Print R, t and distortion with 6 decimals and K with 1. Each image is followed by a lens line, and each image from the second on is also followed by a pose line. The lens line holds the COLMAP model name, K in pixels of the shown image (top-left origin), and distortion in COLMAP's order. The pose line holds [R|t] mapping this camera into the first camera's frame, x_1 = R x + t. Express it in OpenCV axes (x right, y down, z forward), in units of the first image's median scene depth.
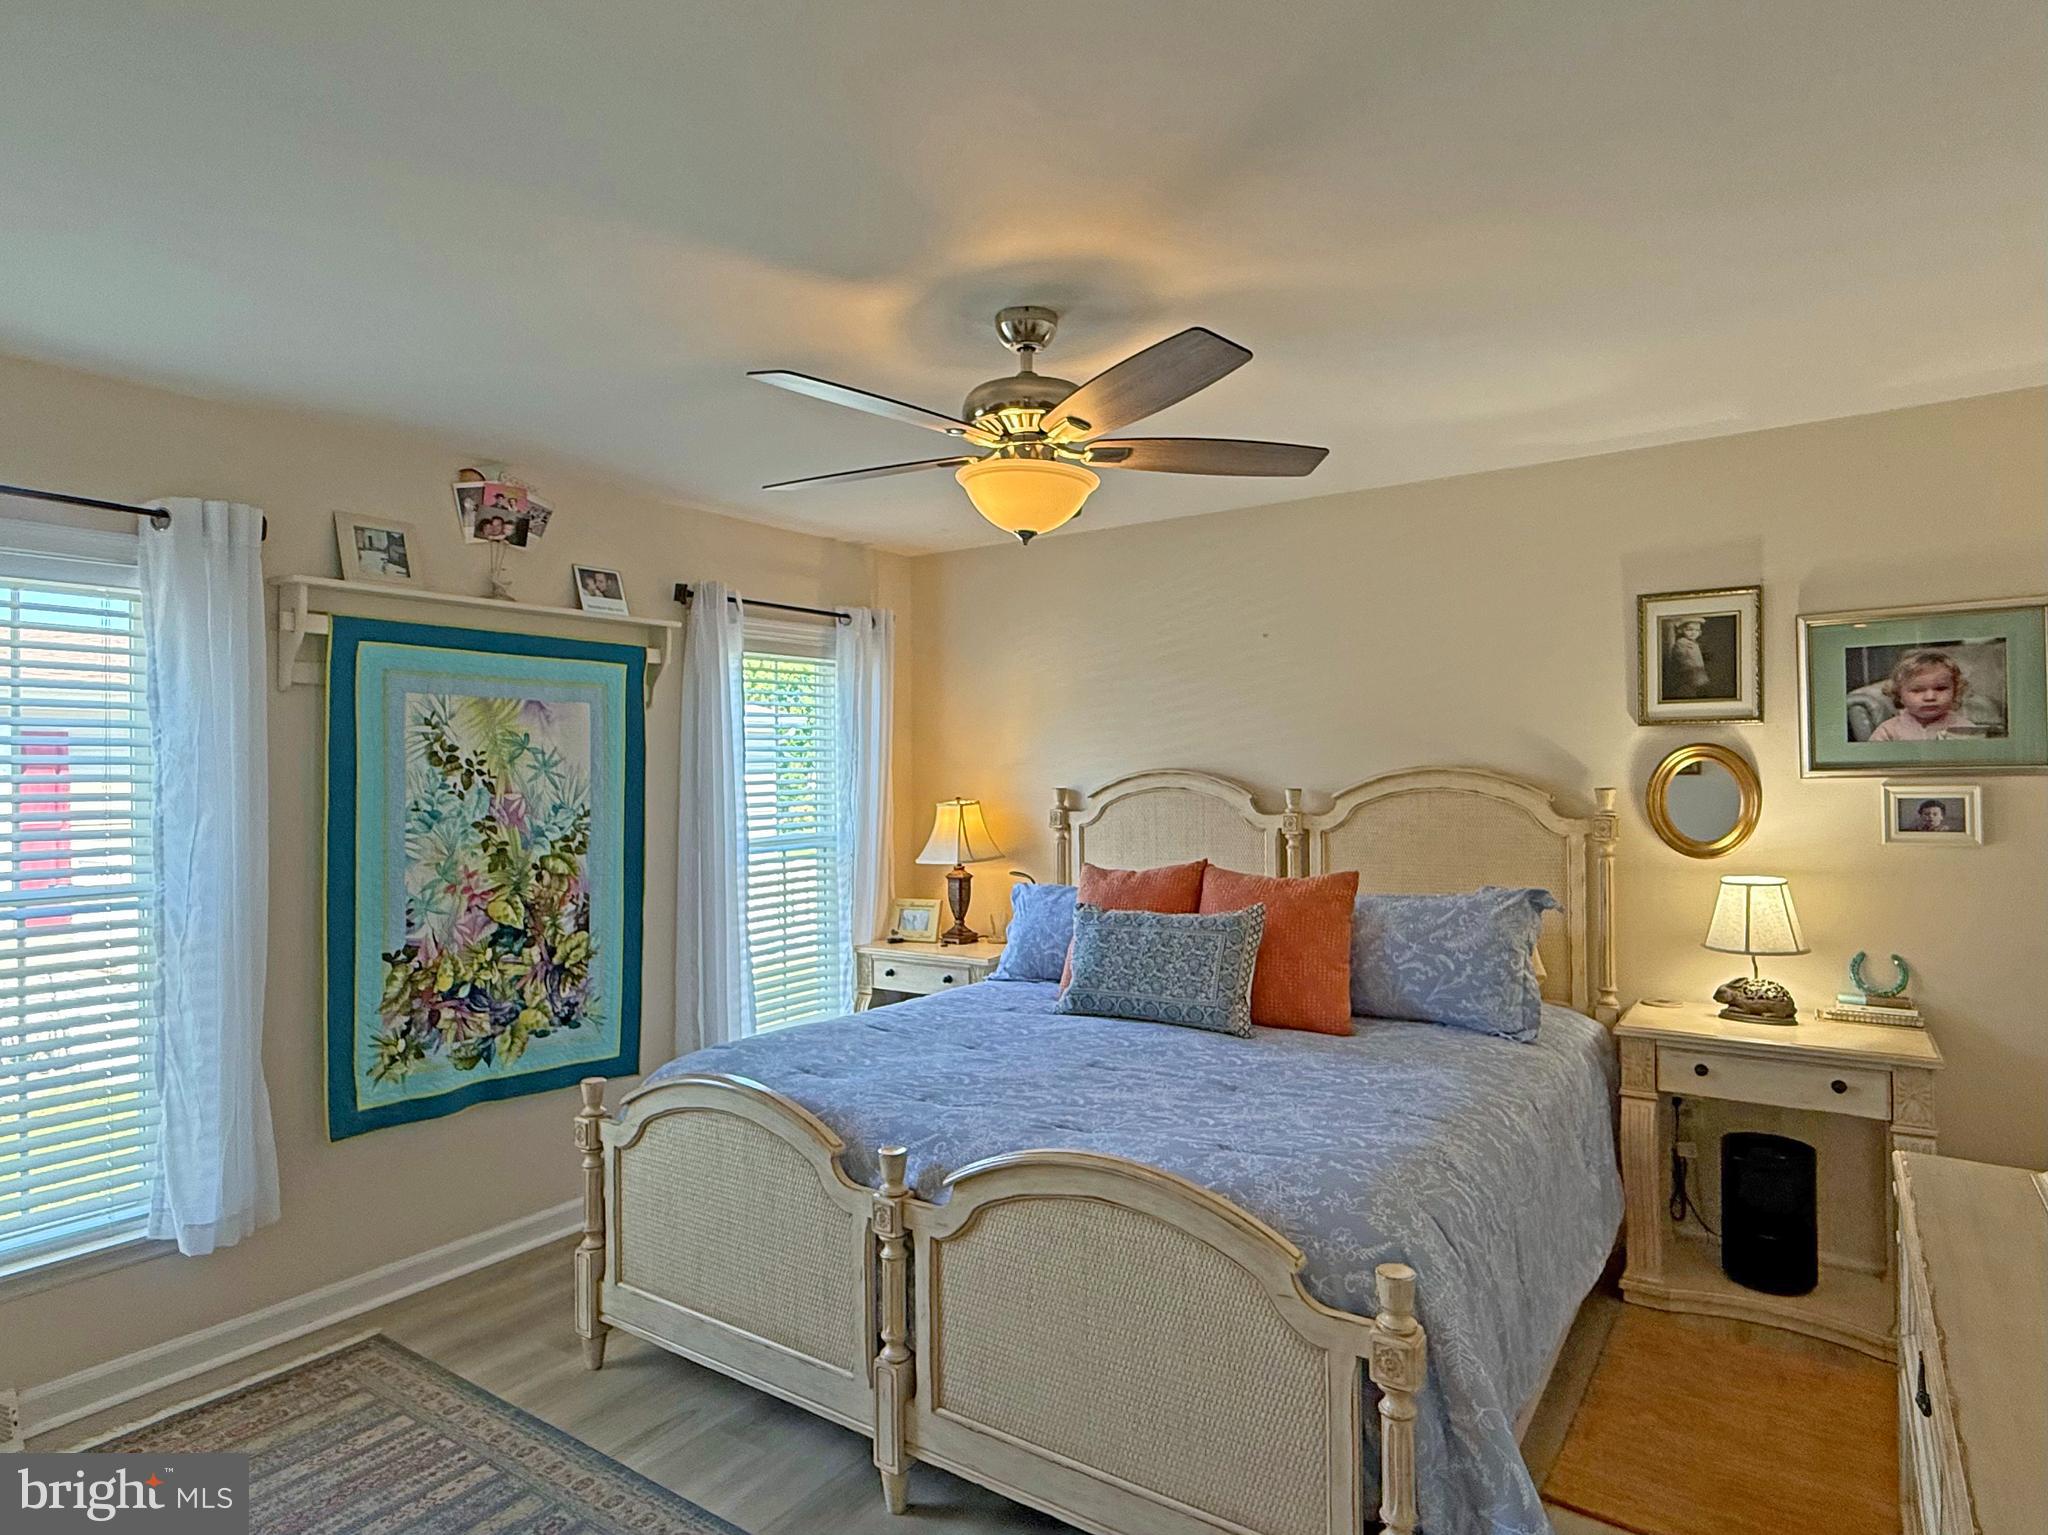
lens RADIAL K [[1134.2, 0, 1026.4], [0, 1134.2, 768.2], [0, 0, 1]] dist [0.000328, 0.000965]
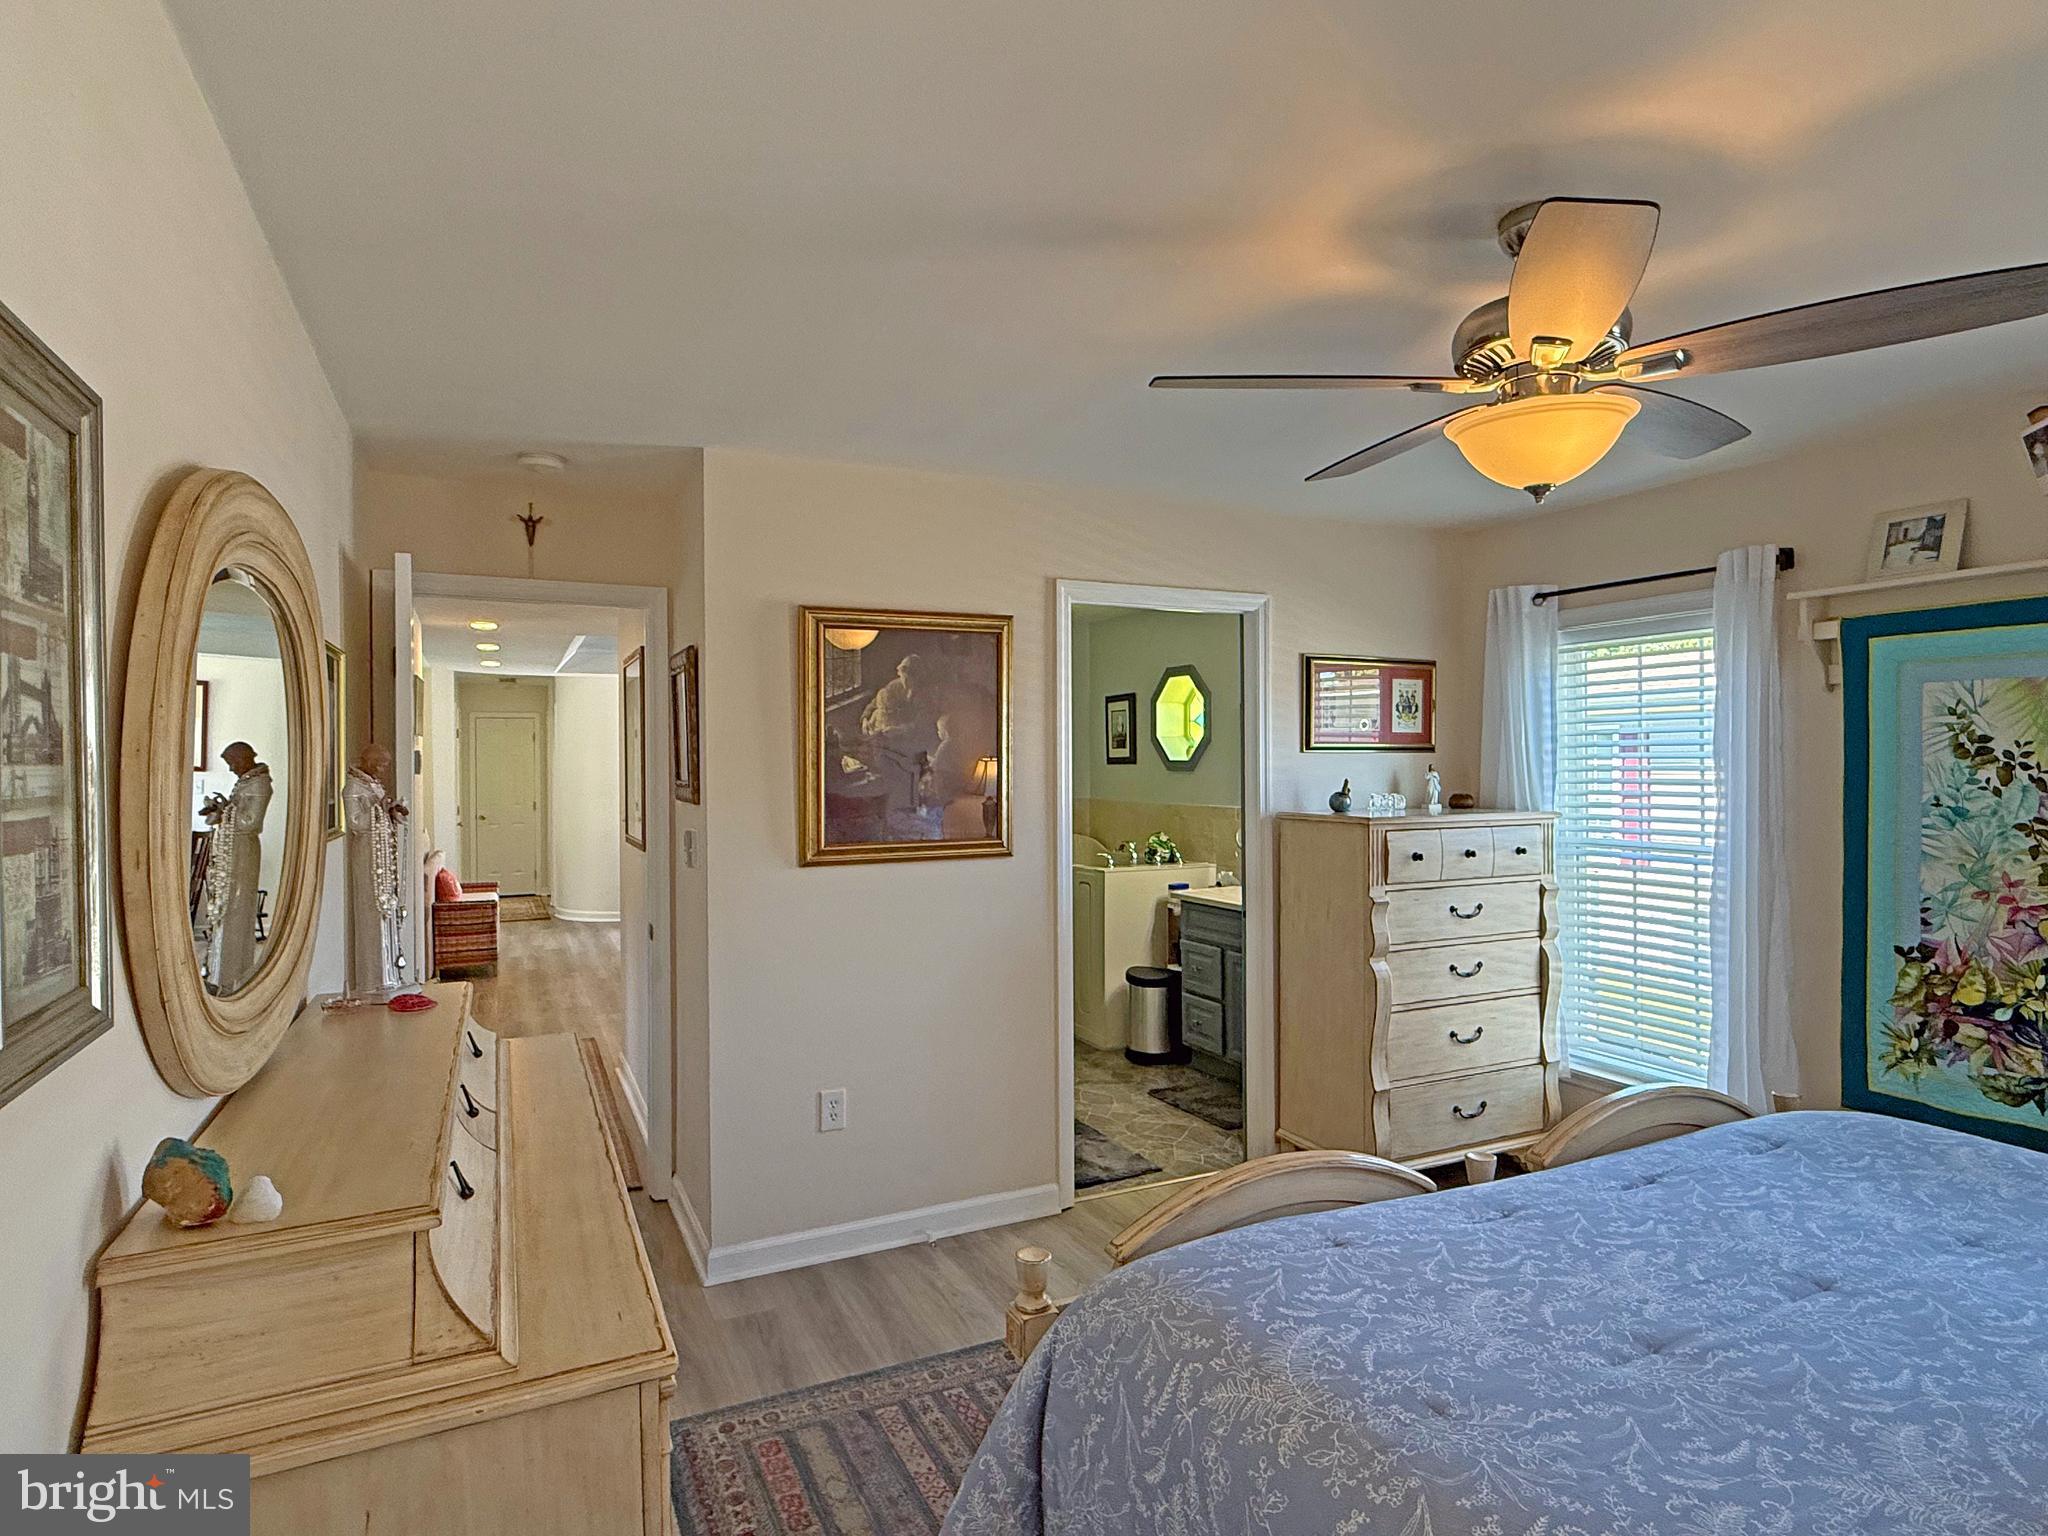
lens RADIAL K [[1134.2, 0, 1026.4], [0, 1134.2, 768.7], [0, 0, 1]] dist [0.000328, 0.000965]
pose [[-0.496500, 0.019412, -0.867820, 0.656291], [0.015801, 0.999786, 0.013324, -0.018249], [0.867893, -0.007097, -0.496701, 0.799028]]
